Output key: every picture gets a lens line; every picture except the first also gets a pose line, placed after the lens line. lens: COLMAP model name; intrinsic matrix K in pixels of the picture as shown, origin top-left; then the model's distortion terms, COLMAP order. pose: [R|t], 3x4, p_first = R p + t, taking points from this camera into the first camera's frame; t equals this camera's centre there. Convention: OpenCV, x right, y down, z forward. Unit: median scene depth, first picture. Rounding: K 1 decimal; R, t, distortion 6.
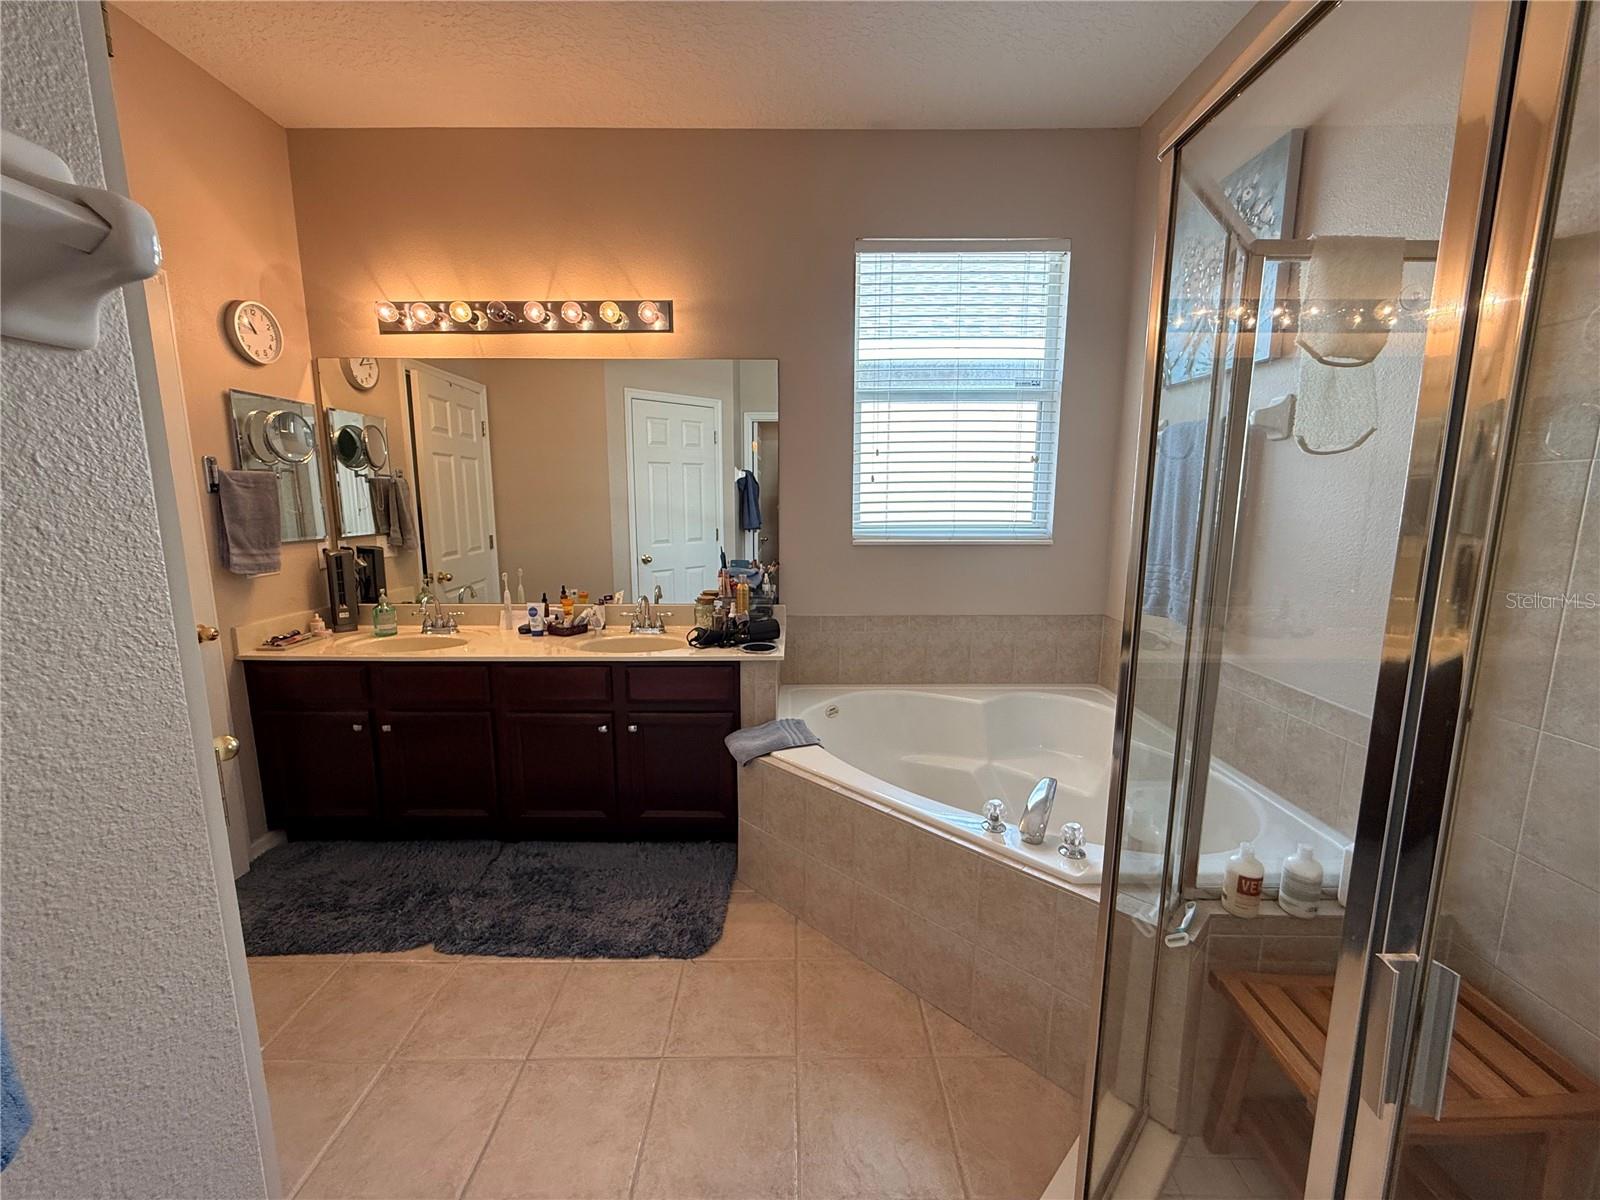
lens RADIAL K [[640.2, 0, 796.8], [0, 640.2, 597.6], [0, 0, 1]] dist [0.001548, -0.000036]
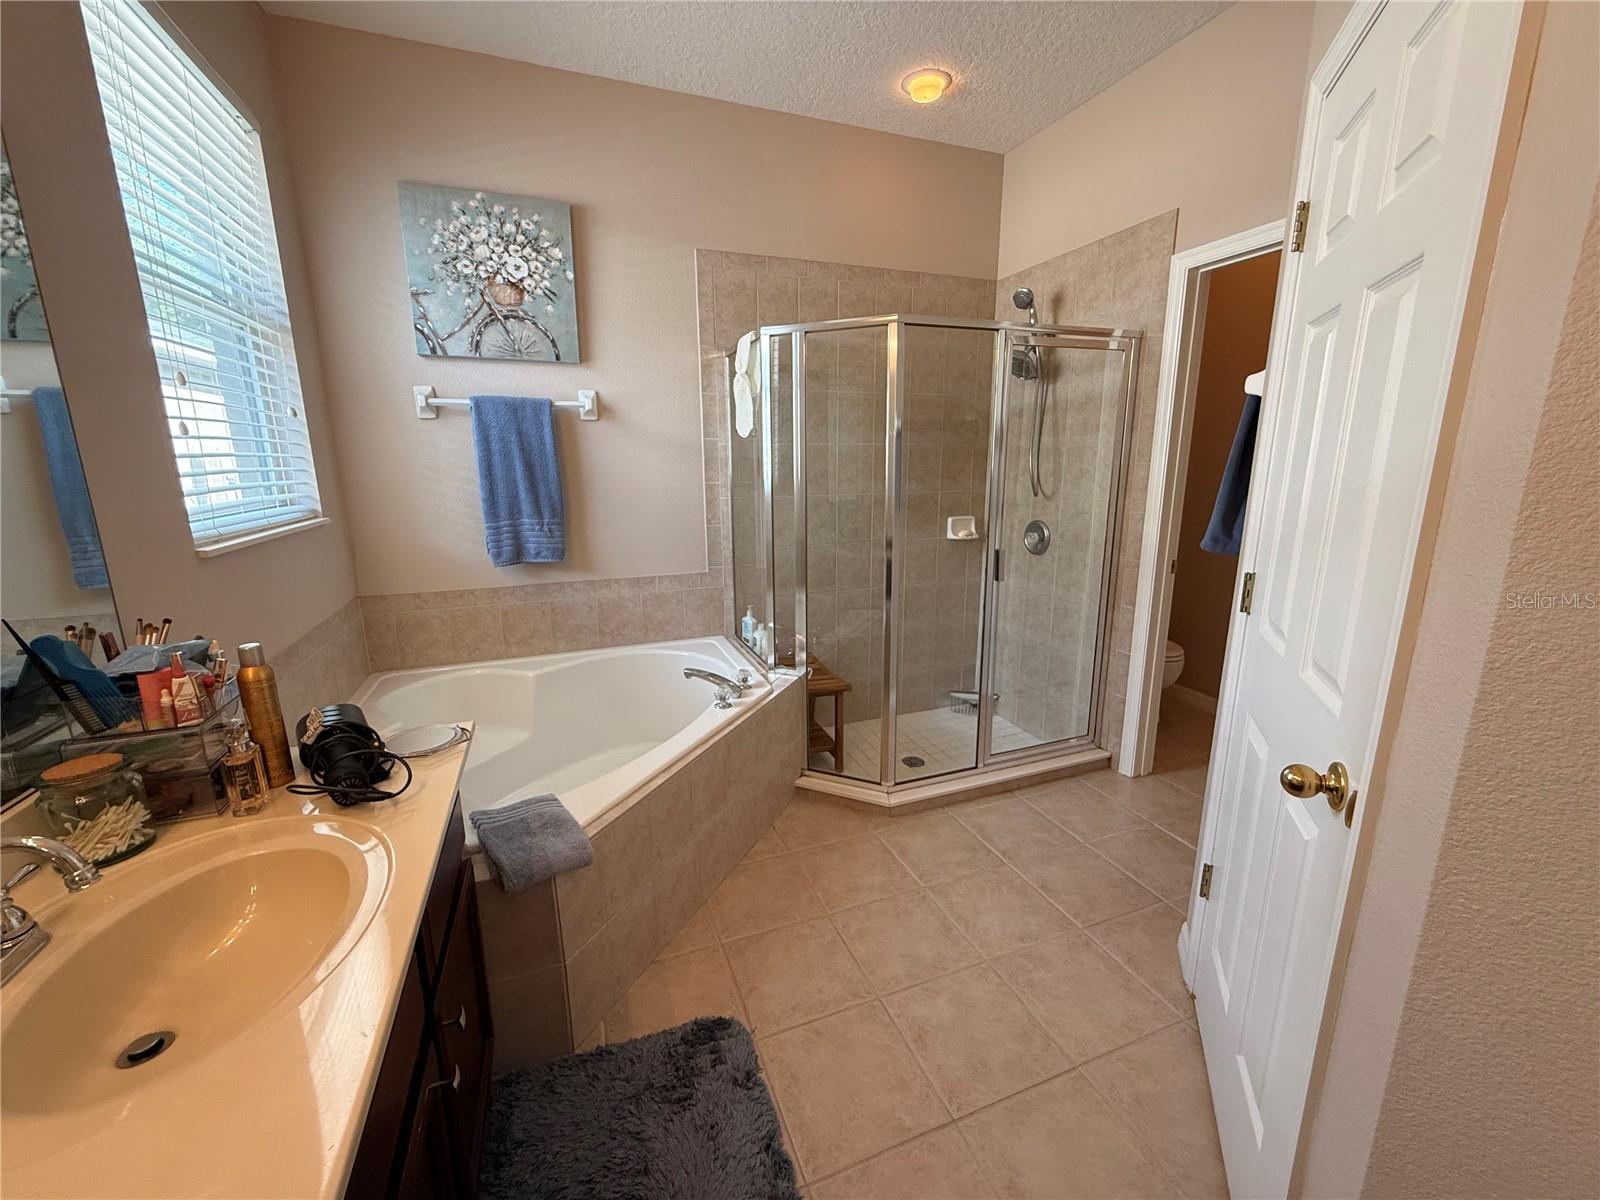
lens RADIAL K [[640.2, 0, 798.7], [0, 640.2, 597.4], [0, 0, 1]] dist [0.001548, -0.000036]
pose [[-0.354714, -0.196742, 0.914041, -0.813555], [0.155175, 0.951664, 0.265059, -0.166954], [-0.922008, 0.235856, -0.307040, 1.053068]]
